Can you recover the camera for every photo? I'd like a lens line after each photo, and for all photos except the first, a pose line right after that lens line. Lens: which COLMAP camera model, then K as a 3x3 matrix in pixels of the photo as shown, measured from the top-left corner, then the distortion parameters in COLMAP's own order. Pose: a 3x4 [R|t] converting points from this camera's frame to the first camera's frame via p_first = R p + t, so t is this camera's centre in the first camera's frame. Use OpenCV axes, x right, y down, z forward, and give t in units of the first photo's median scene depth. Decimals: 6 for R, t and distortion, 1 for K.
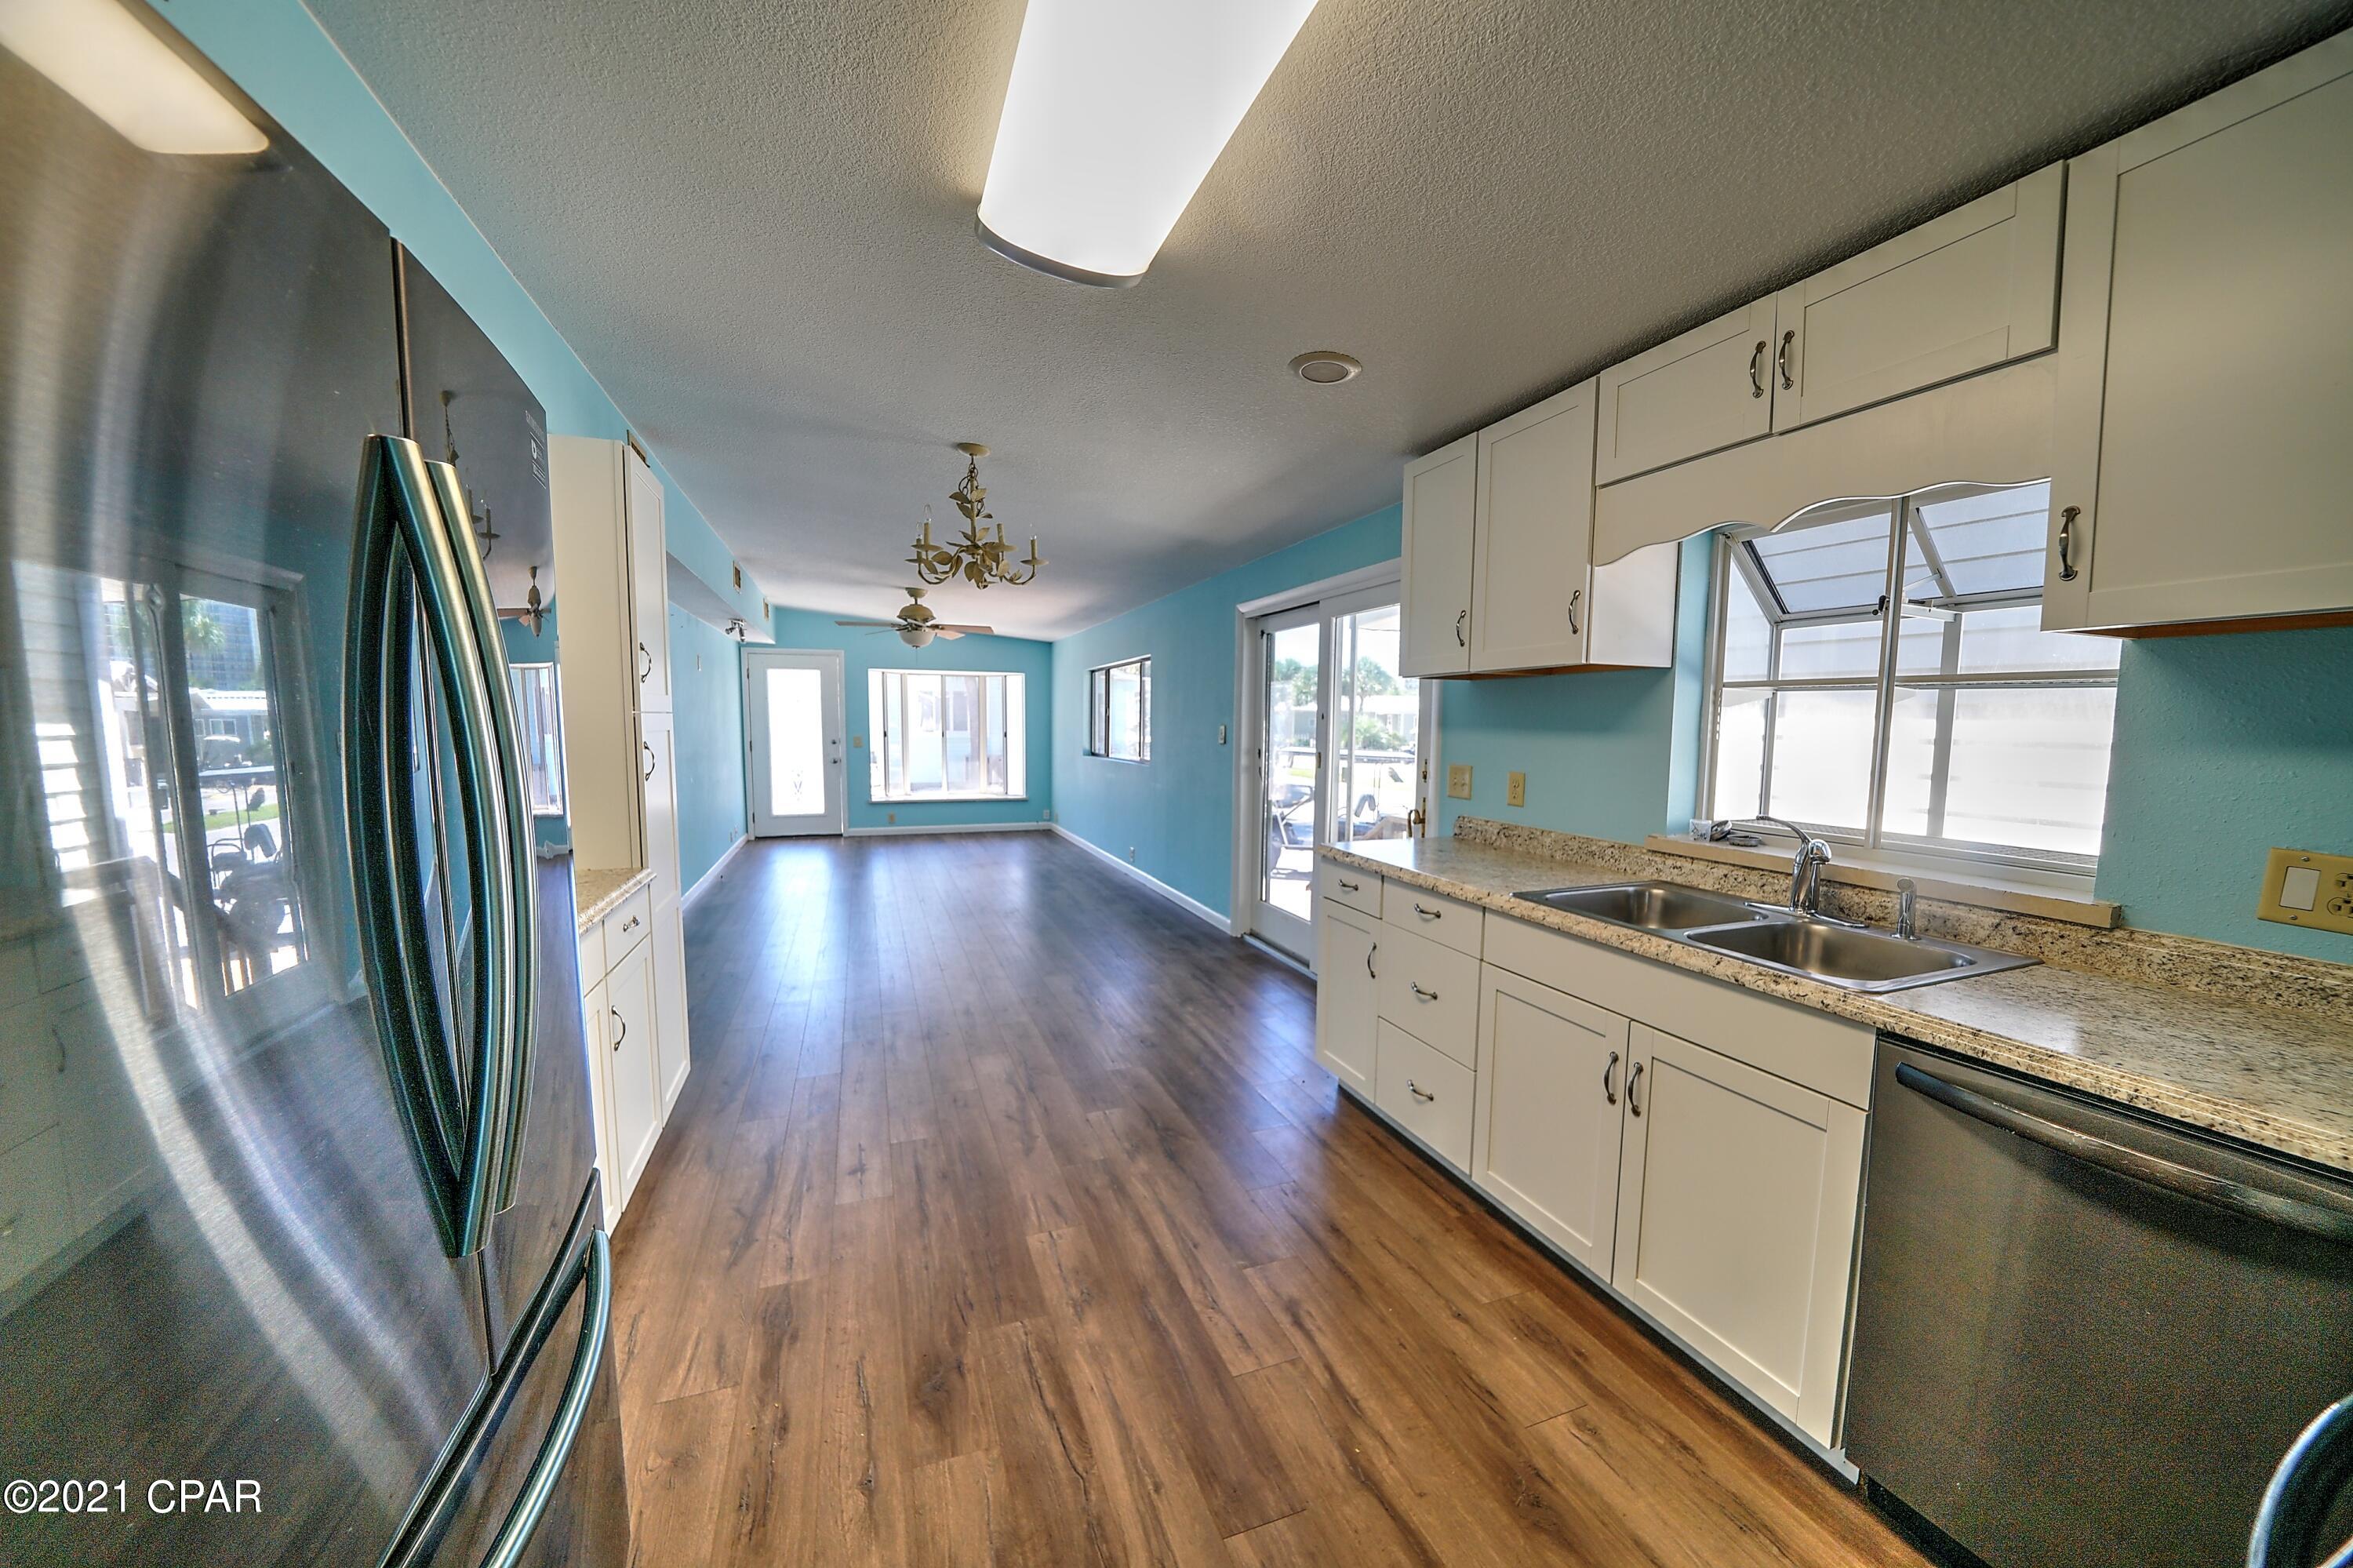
lens RADIAL K [[819.0, 0, 1156.9], [0, 819.0, 796.6], [0, 0, 1]] dist [-0.024908, 0.002738]
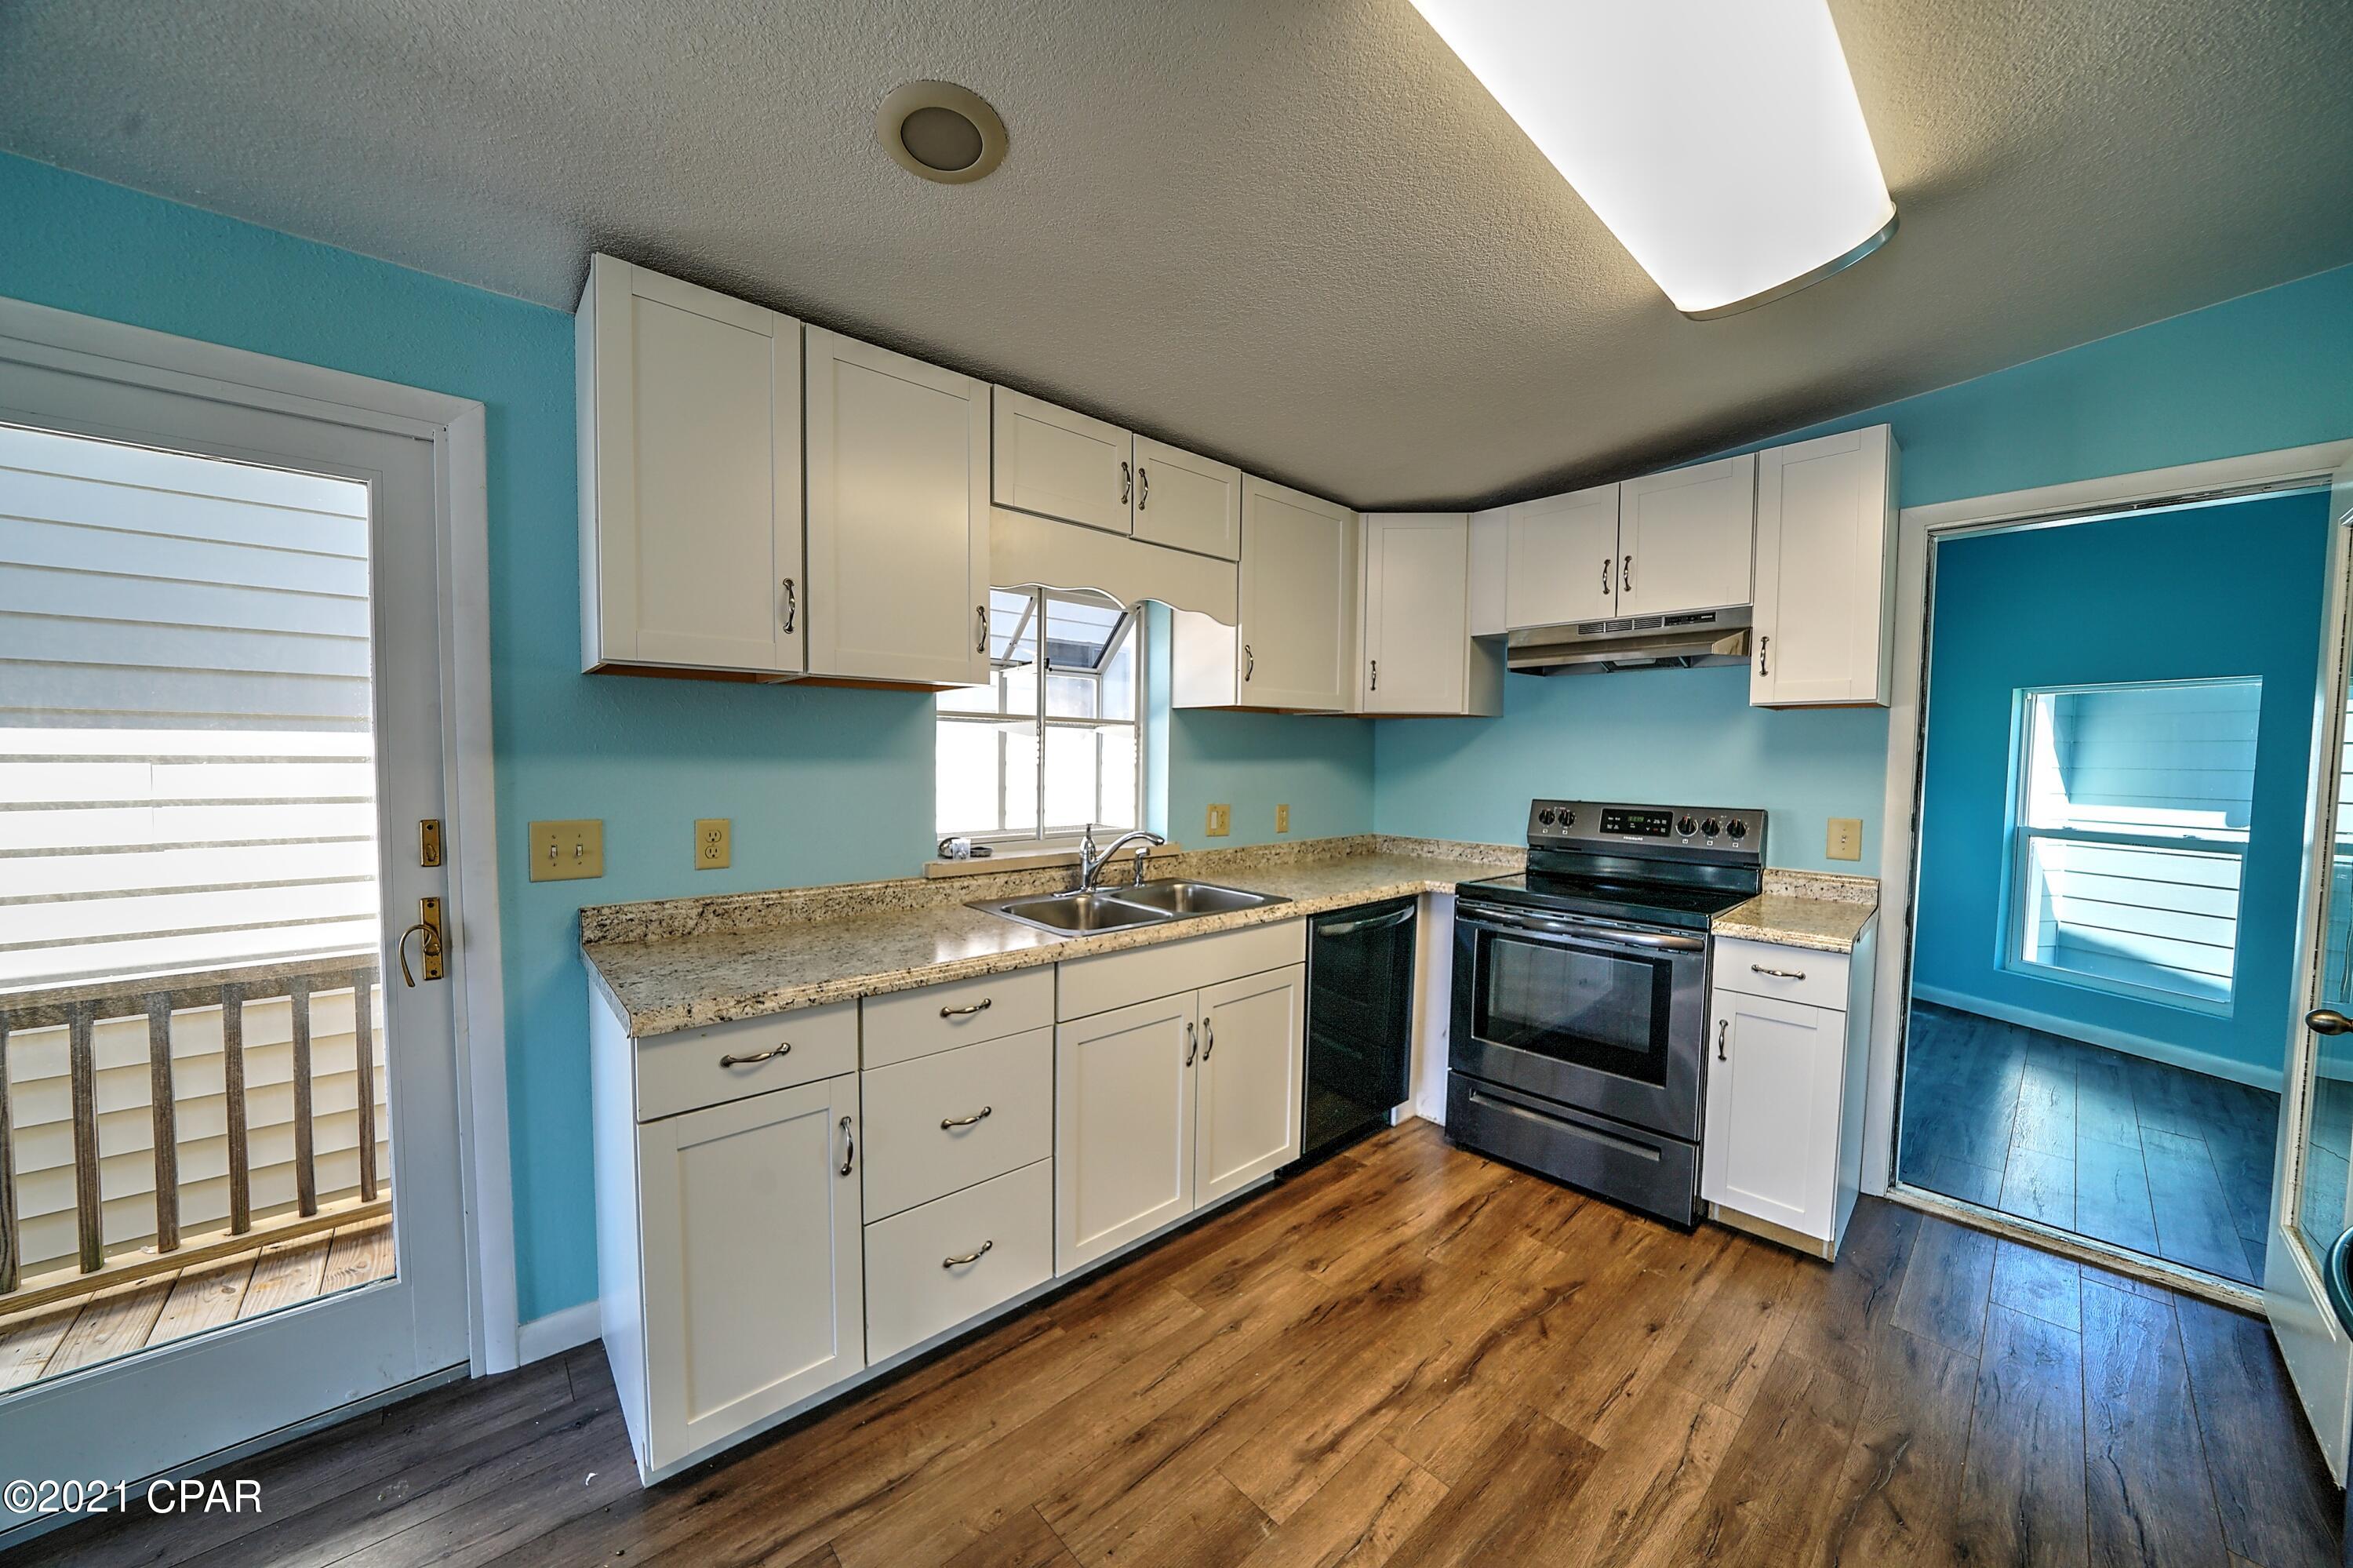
lens RADIAL K [[819.0, 0, 1156.9], [0, 819.0, 796.6], [0, 0, 1]] dist [-0.024908, 0.002738]
pose [[-0.372243, -0.059578, 0.926221, -0.402022], [0.072827, 0.992986, 0.093141, -0.104903], [-0.925274, 0.102125, -0.365293, 1.111075]]
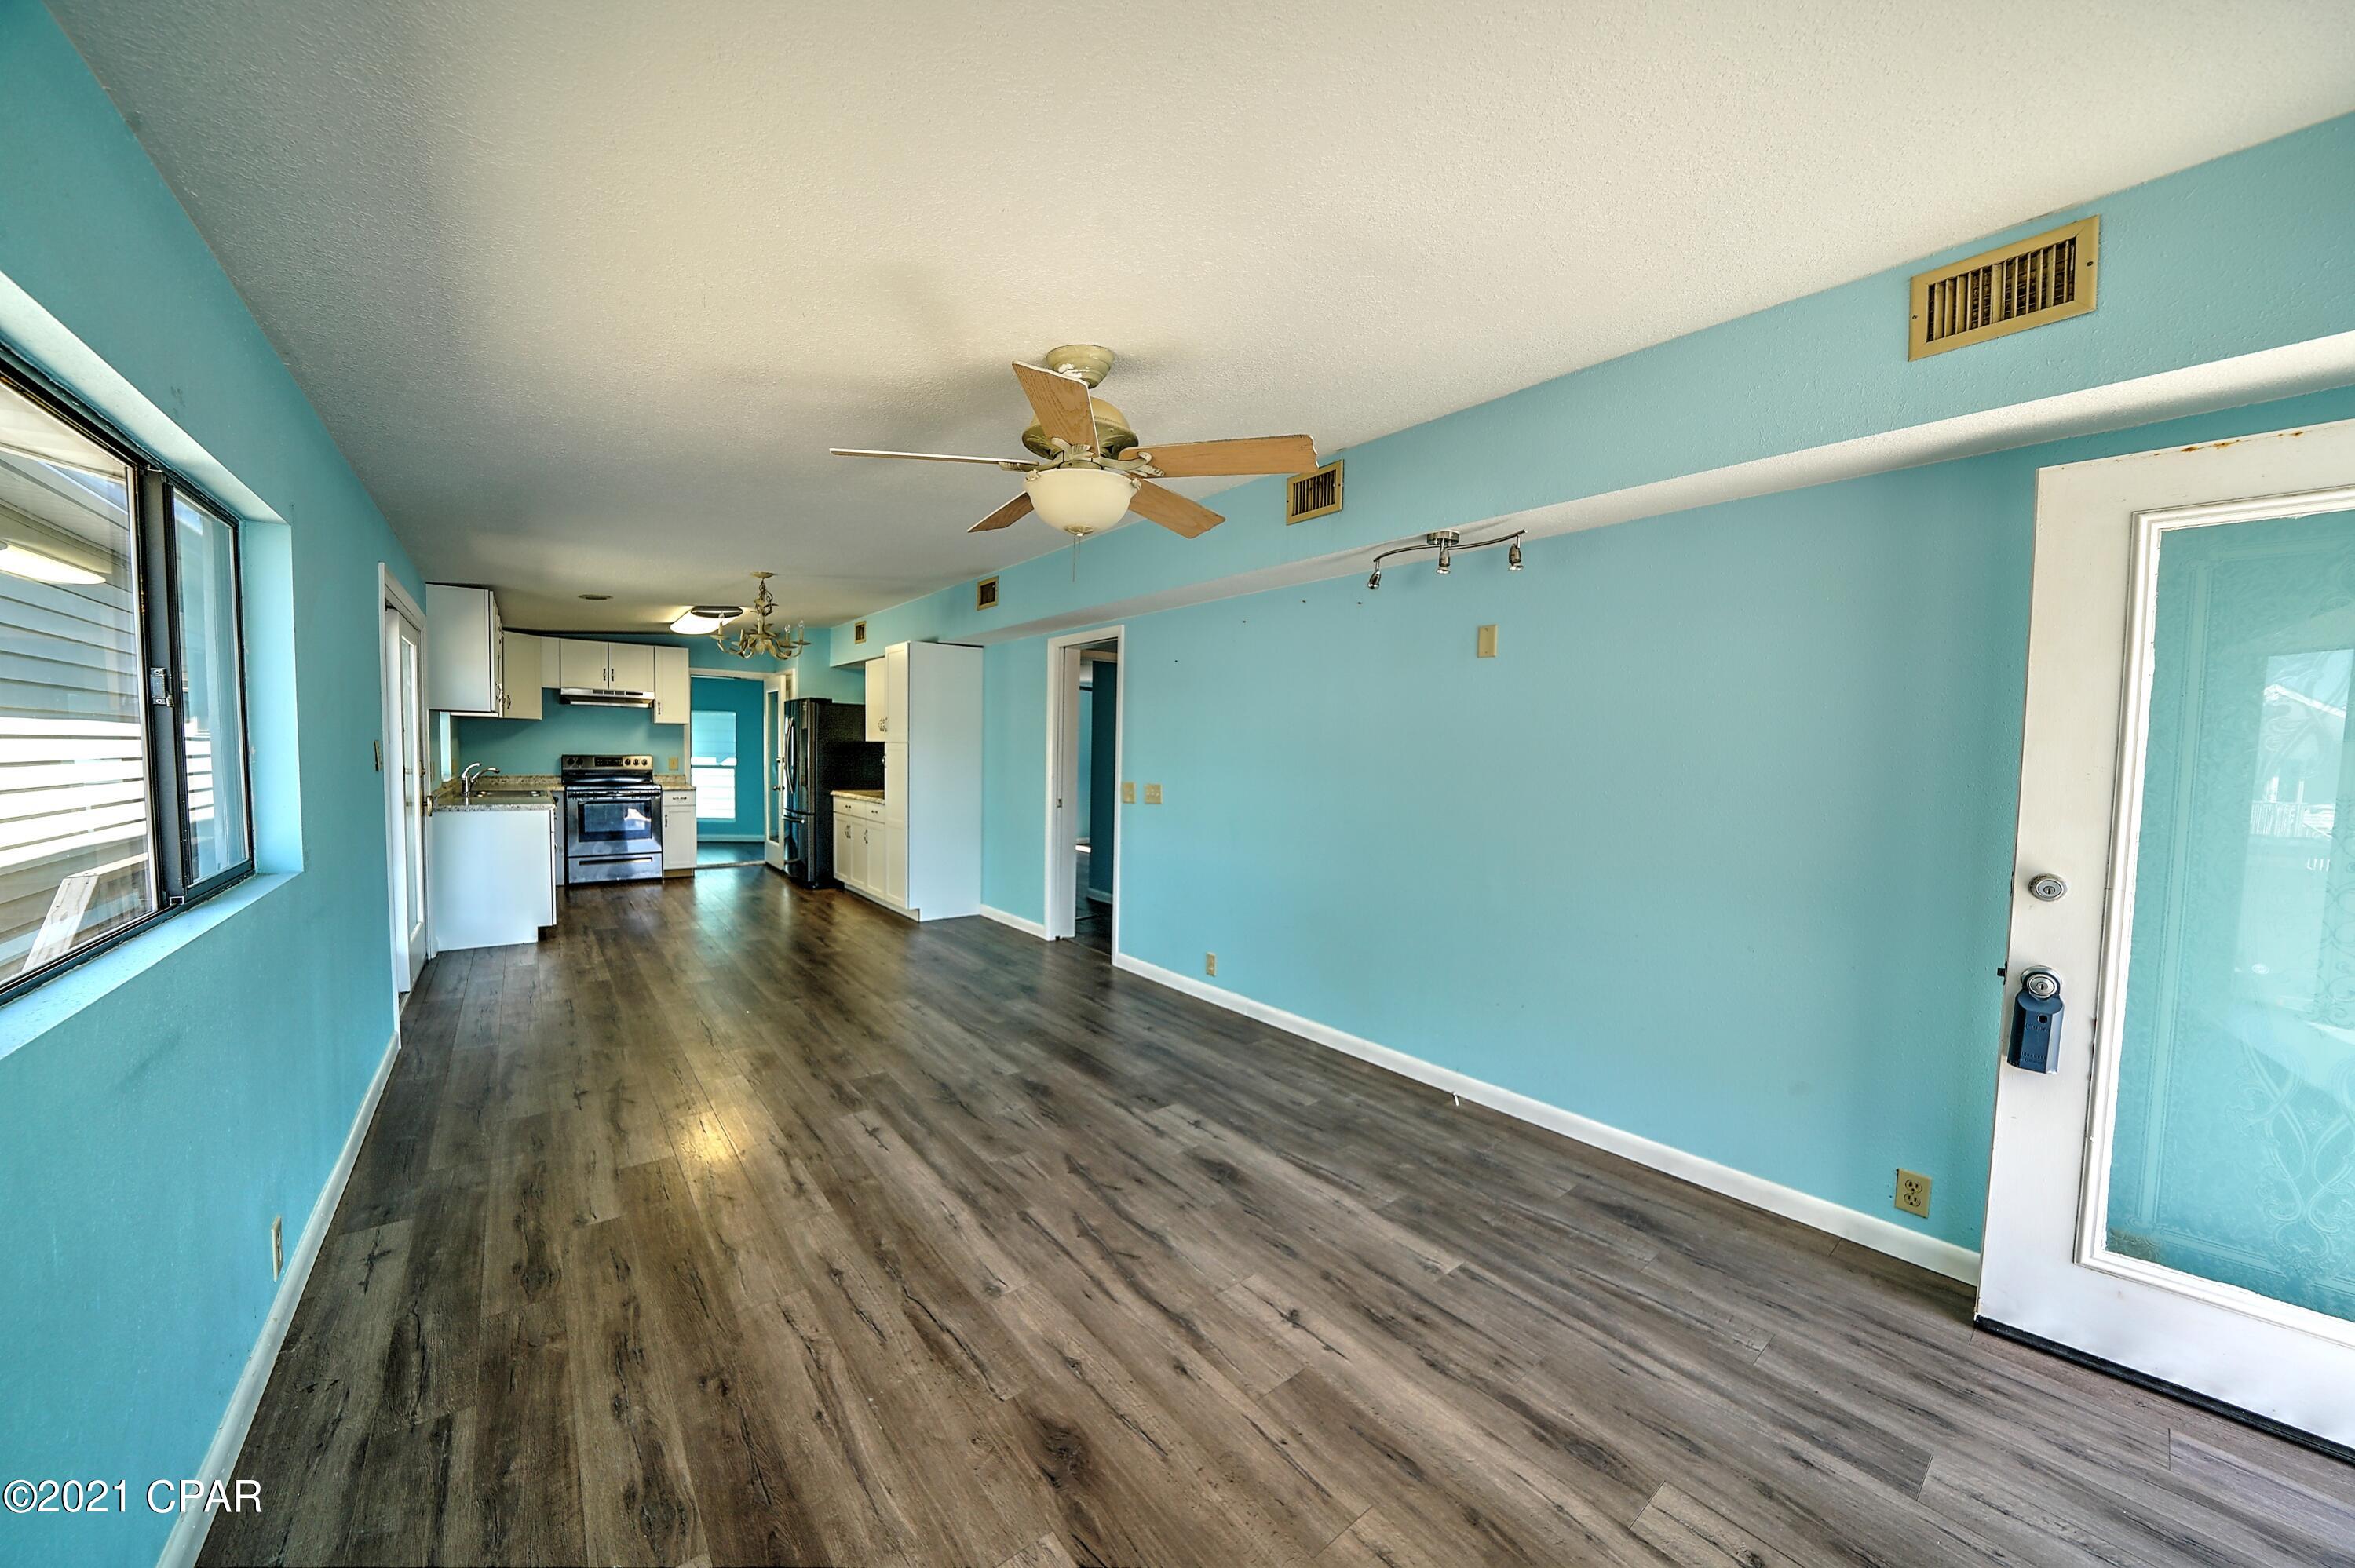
lens RADIAL K [[819.6, 0, 1157.9], [0, 819.6, 796.6], [0, 0, 1]] dist [-0.024908, 0.002738]
pose [[-0.948907, -0.009639, -0.315409, -0.649137], [-0.057244, 0.988208, 0.142016, -0.371219], [0.310321, 0.152815, -0.938269, 3.942414]]
